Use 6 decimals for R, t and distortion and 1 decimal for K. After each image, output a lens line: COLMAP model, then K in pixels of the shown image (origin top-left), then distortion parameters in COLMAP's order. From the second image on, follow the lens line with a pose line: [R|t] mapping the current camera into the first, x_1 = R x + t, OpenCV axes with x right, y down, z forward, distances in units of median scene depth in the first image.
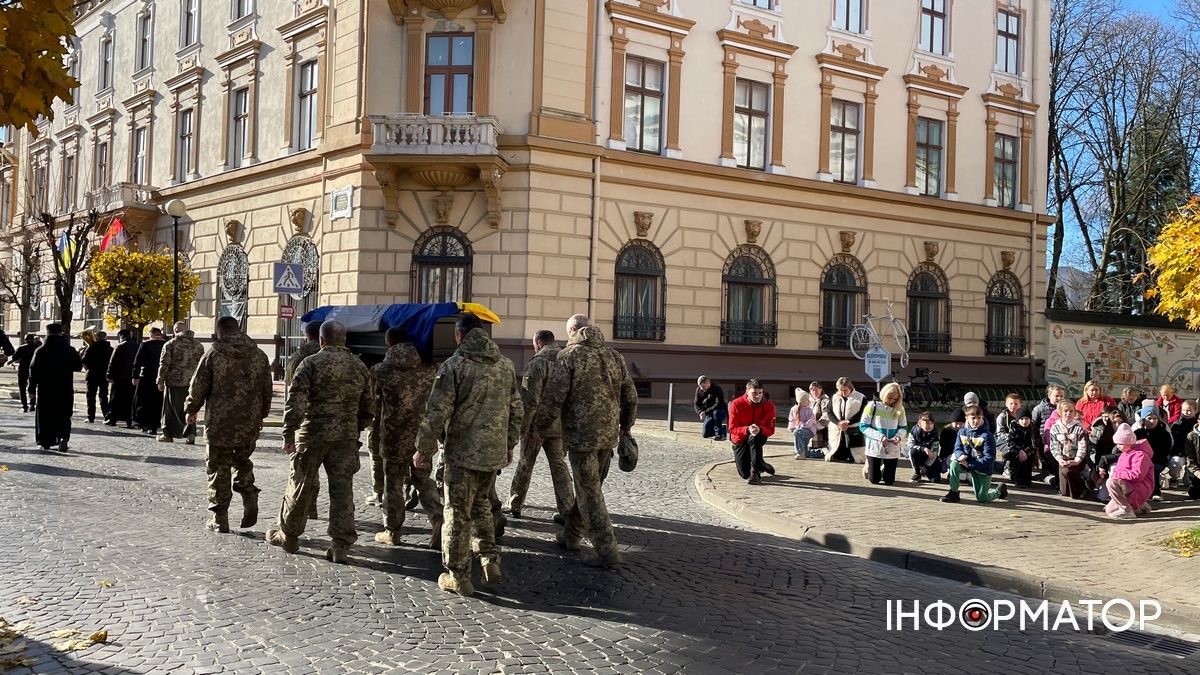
lens RADIAL K [[951.2, 0, 640.7], [0, 951.2, 350.8], [0, 0, 1]] dist [-0.003815, -0.005897]
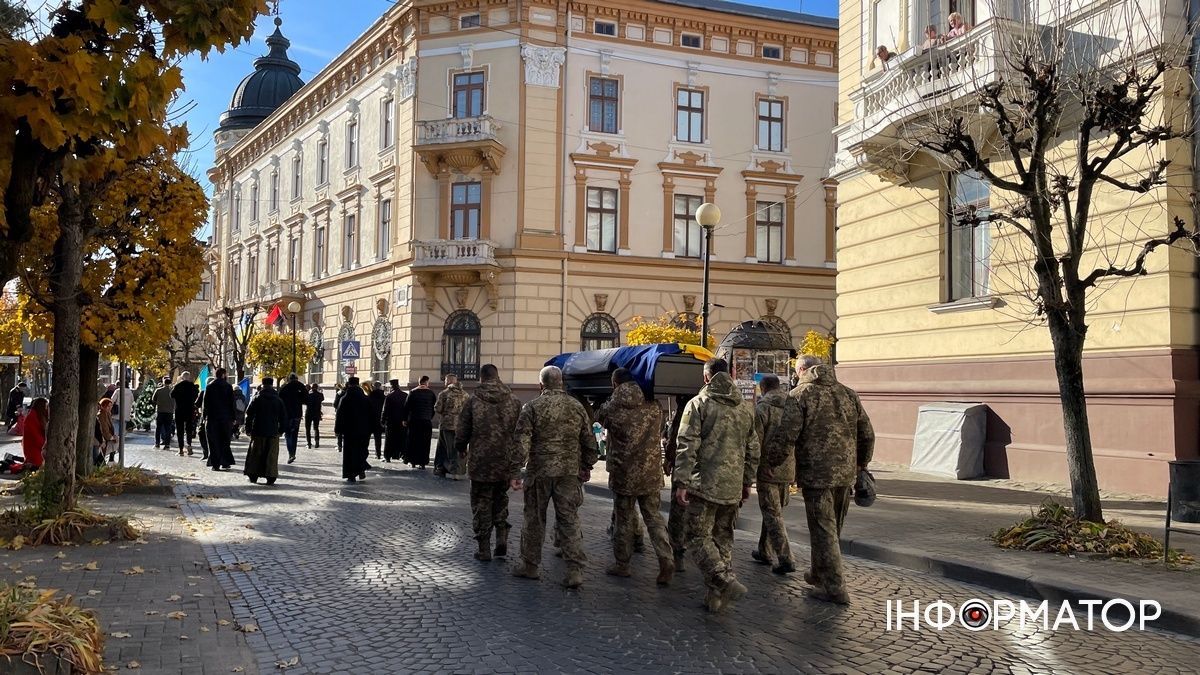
lens RADIAL K [[951.2, 0, 640.7], [0, 951.2, 350.8], [0, 0, 1]] dist [-0.003815, -0.005897]
pose [[0.983755, -0.025470, -0.177700, 0.313318], [0.016853, 0.998615, -0.049839, 0.012937], [0.178723, 0.046035, 0.982822, -0.399685]]
